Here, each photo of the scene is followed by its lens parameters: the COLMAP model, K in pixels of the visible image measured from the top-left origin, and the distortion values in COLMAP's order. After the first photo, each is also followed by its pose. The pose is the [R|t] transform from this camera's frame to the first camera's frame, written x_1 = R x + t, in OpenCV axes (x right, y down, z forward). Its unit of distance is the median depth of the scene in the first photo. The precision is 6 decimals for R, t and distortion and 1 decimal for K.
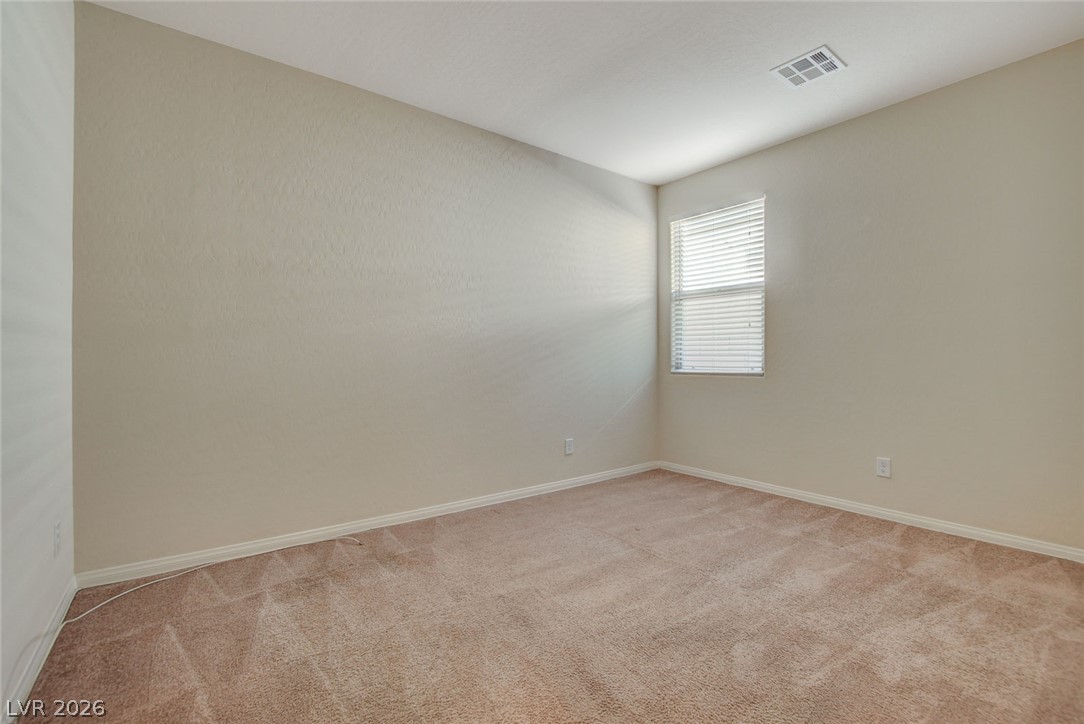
lens RADIAL K [[472.9, 0, 541.2], [0, 472.9, 359.5], [0, 0, 1]] dist [-0.004920, -0.000778]
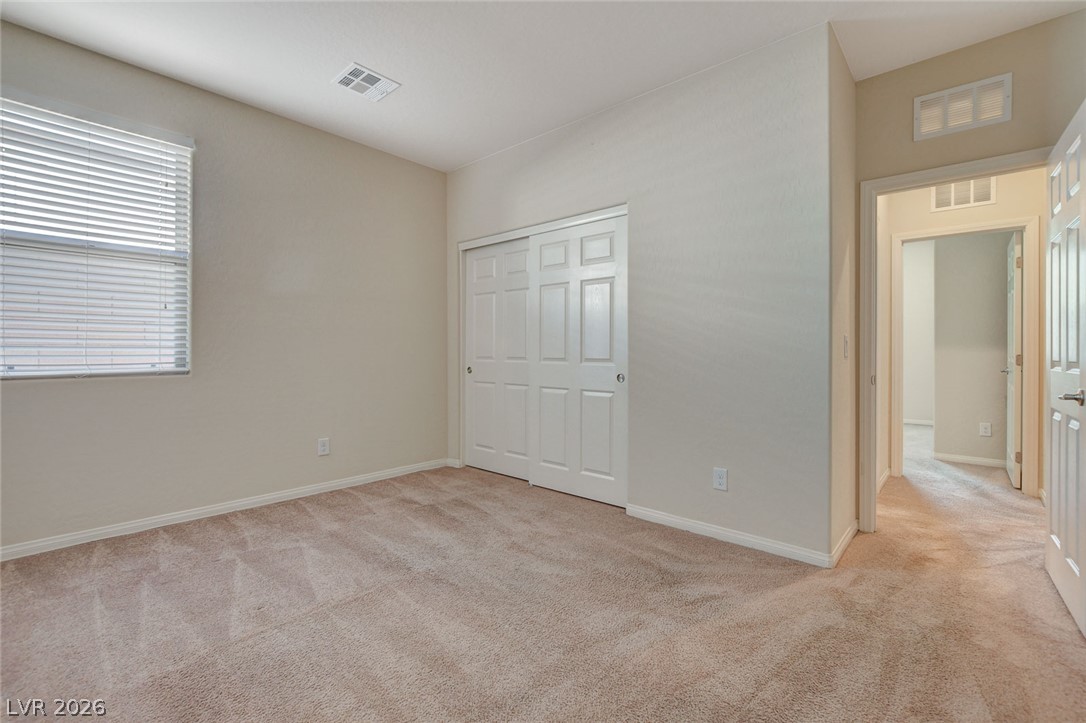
lens RADIAL K [[477.6, 0, 540.9], [0, 477.6, 354.0], [0, 0, 1]] dist [-0.020649, 0.001515]
pose [[-0.172370, -0.008234, 0.984998, -0.516479], [0.004268, 0.999949, 0.009106, -0.003583], [-0.985023, 0.005774, -0.172326, 0.715876]]
